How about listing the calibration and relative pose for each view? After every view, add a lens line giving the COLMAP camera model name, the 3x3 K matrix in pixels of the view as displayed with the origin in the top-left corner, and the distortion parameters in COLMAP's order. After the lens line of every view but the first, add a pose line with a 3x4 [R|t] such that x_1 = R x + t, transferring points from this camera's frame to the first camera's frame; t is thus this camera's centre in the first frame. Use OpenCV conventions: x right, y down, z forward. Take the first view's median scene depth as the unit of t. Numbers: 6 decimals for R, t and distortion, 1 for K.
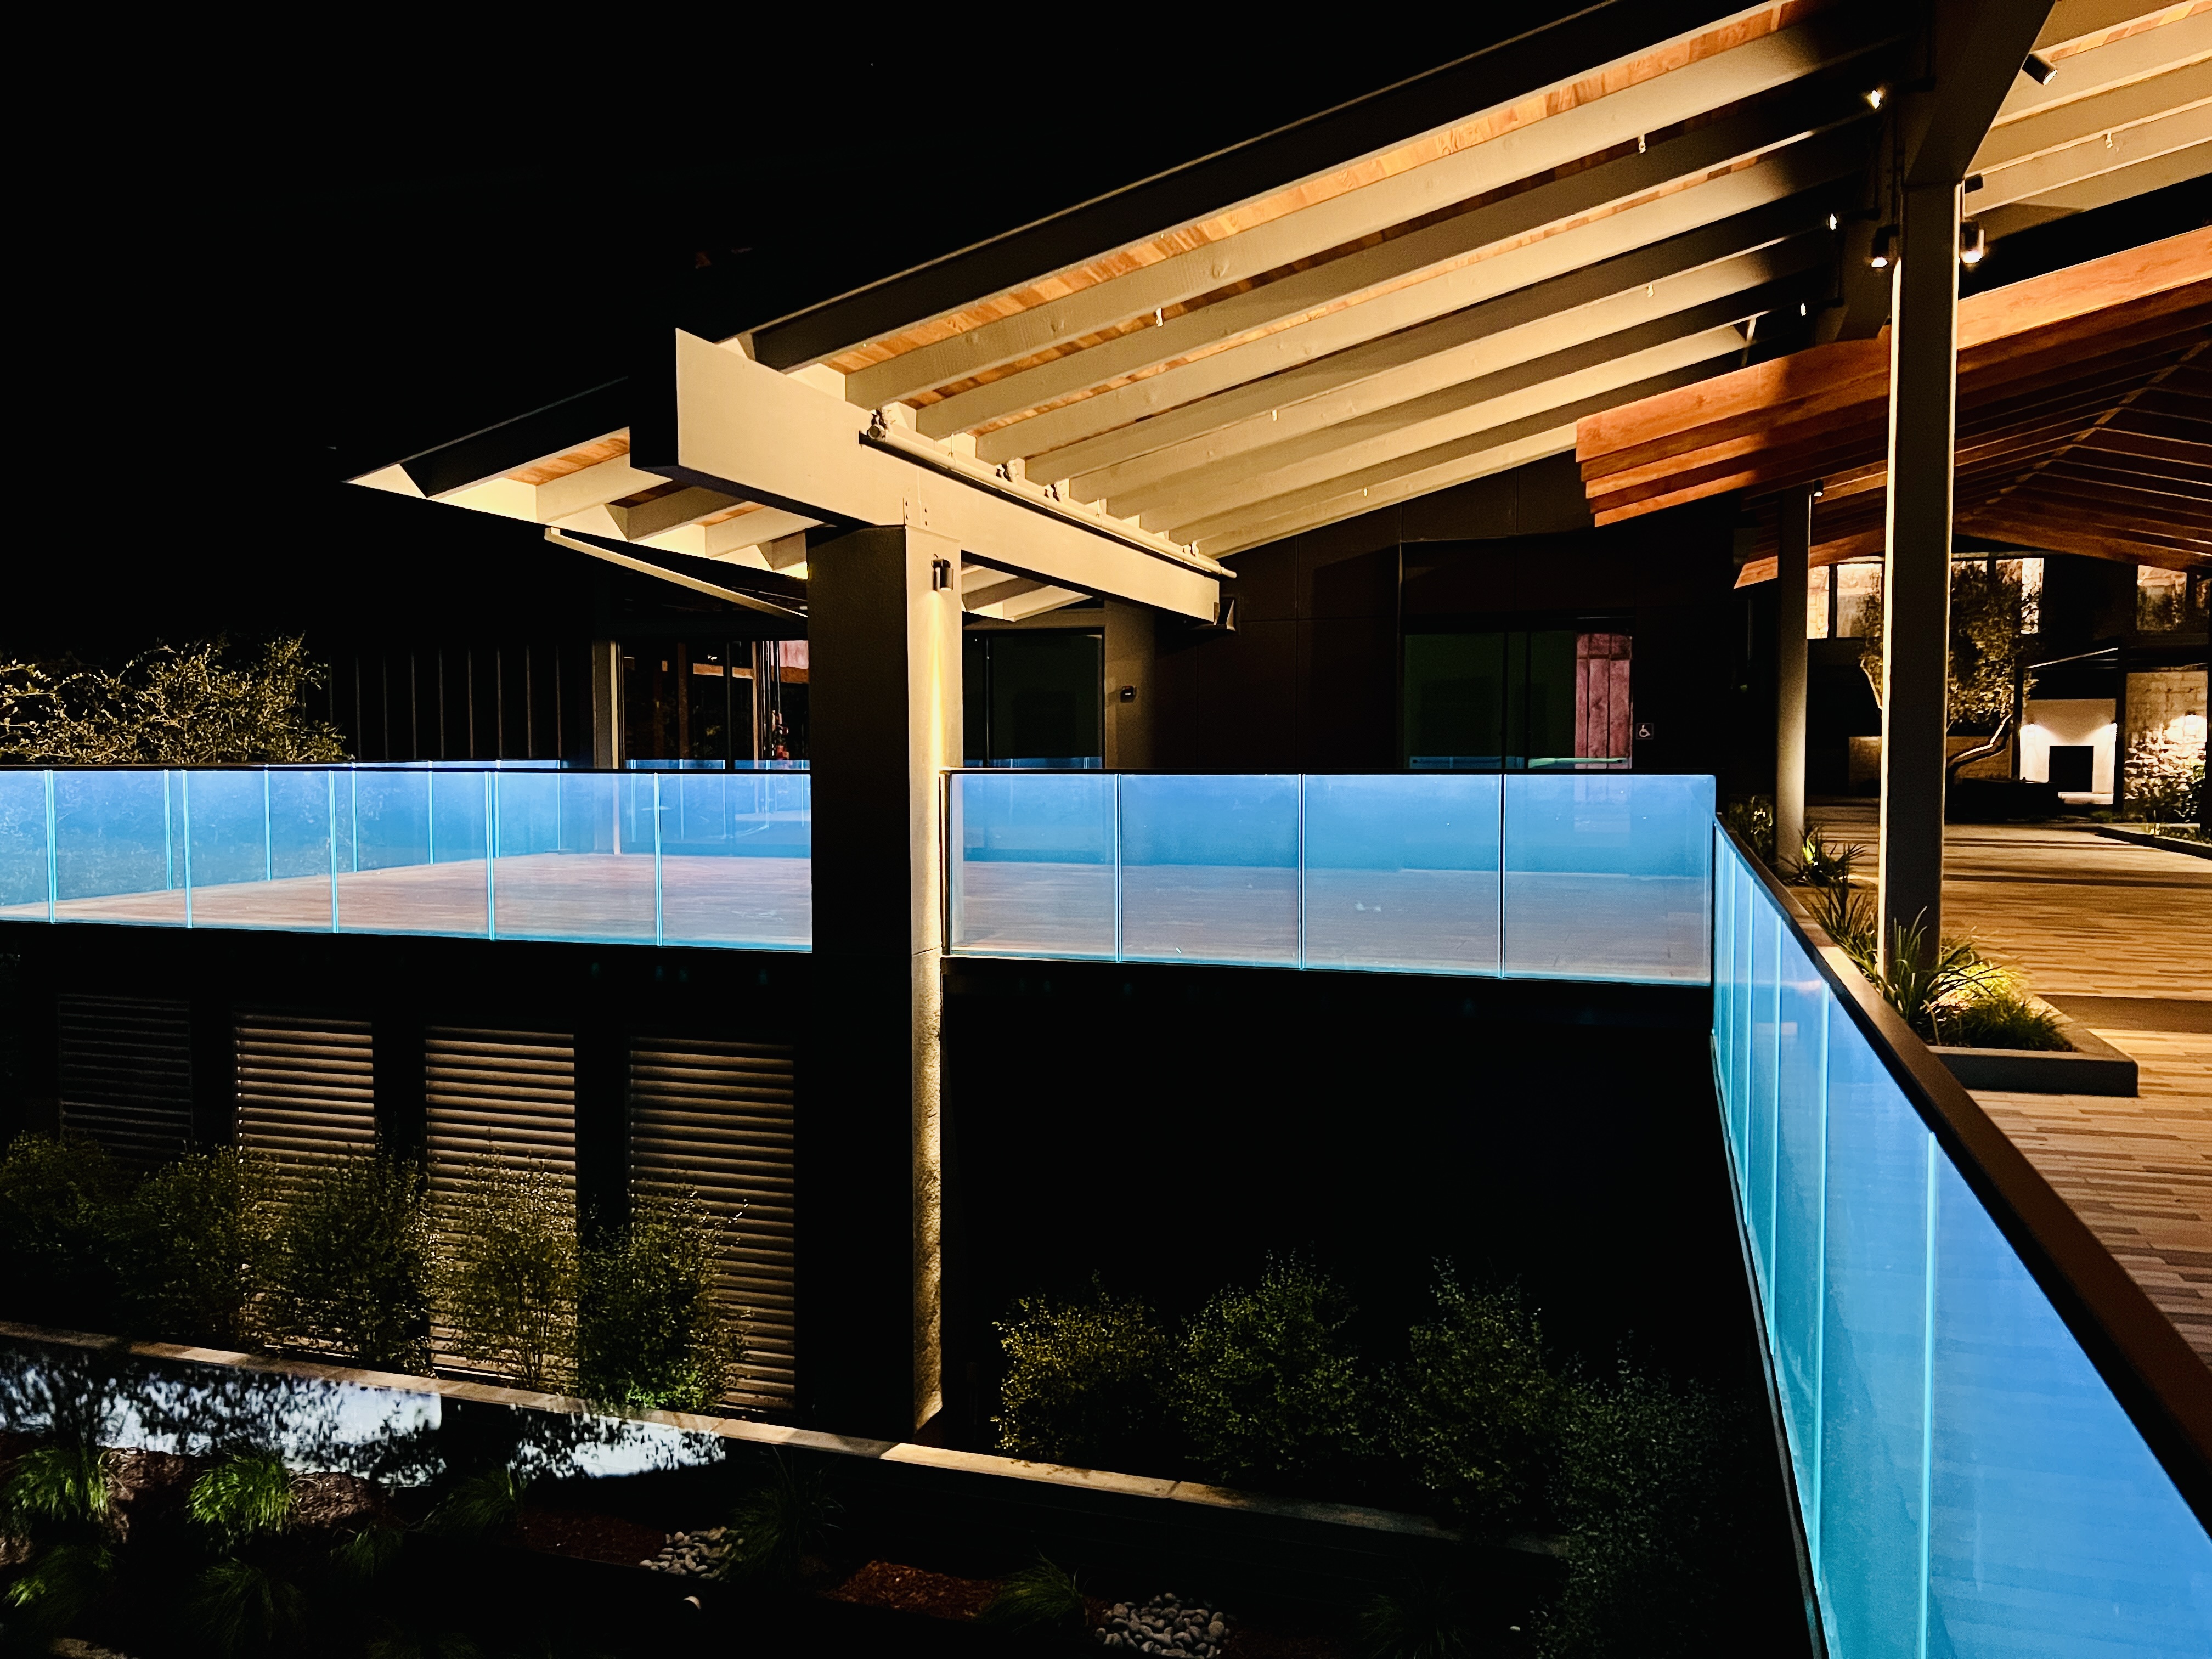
lens RADIAL K [[1687.4, 0, 1106.0], [0, 1687.4, 829.5], [0, 0, 1]] dist [0.107026, -0.156912]
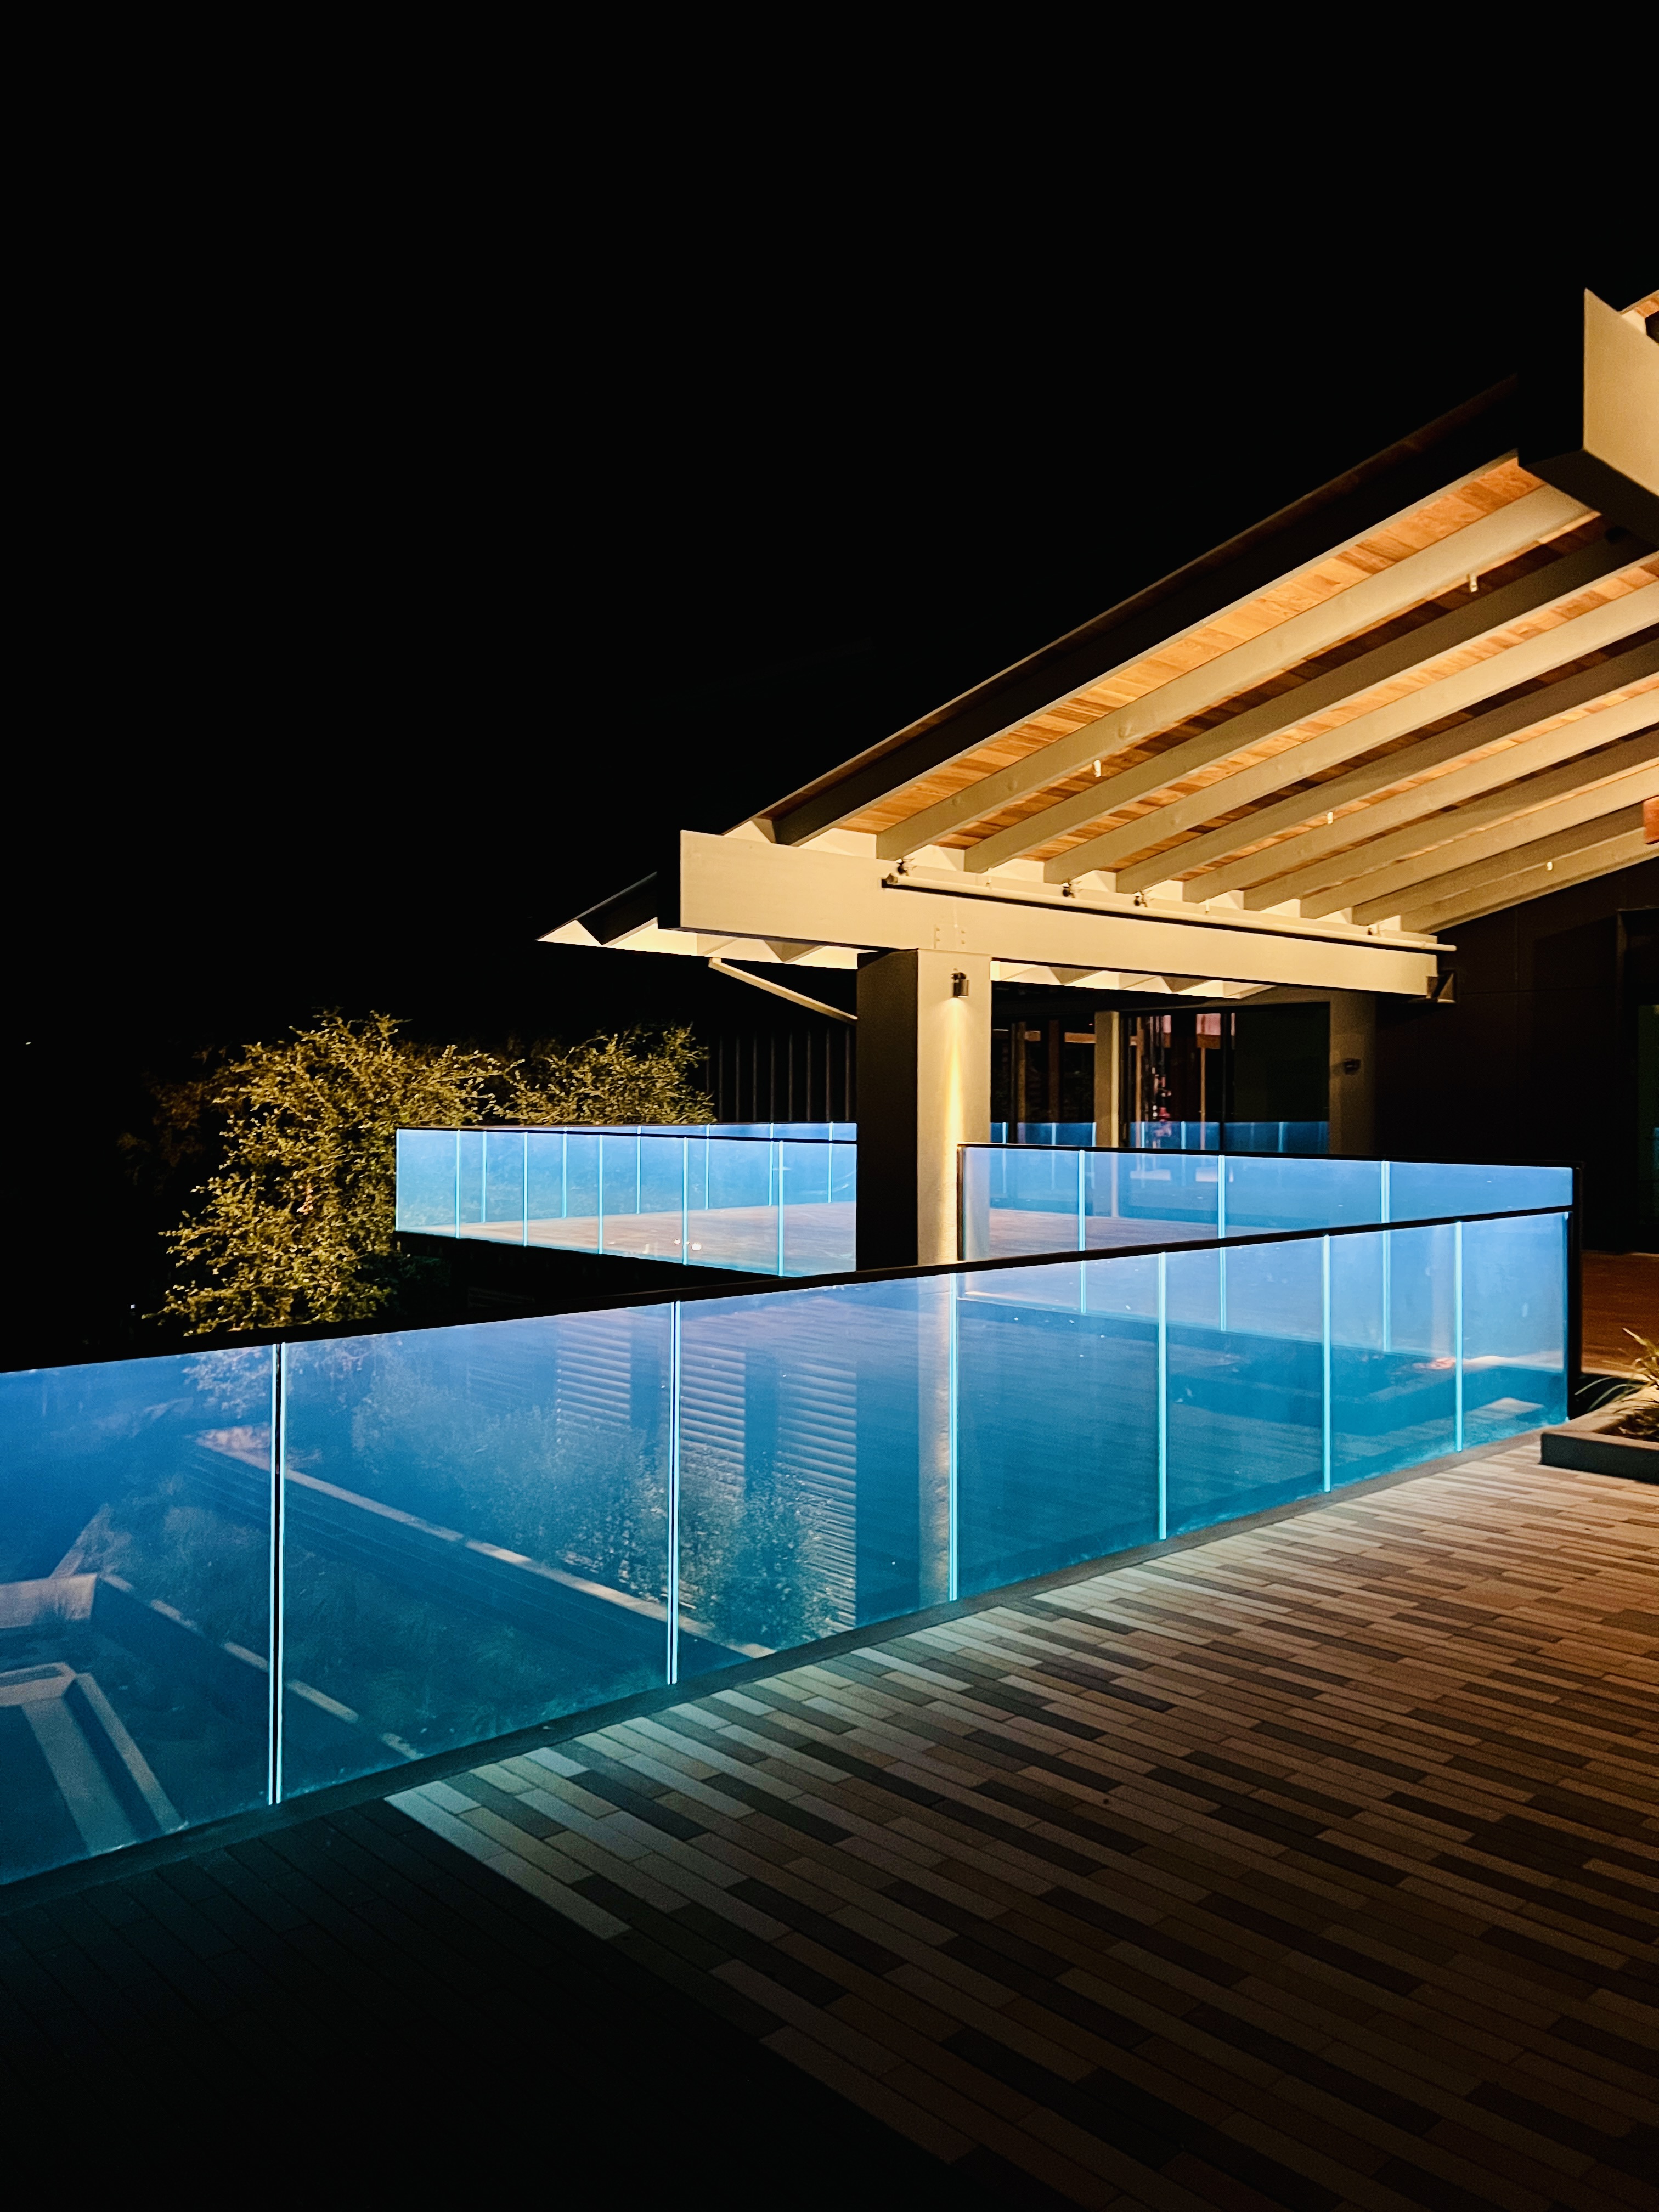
lens RADIAL K [[1687.4, 0, 829.5], [0, 1687.4, 1106.0], [0, 0, 1]] dist [0.107026, -0.156912]
pose [[0.877622, 0.007592, -0.479294, 0.277077], [-0.028060, 0.998974, -0.035556, -0.011706], [0.478532, 0.044654, 0.876934, -0.076017]]
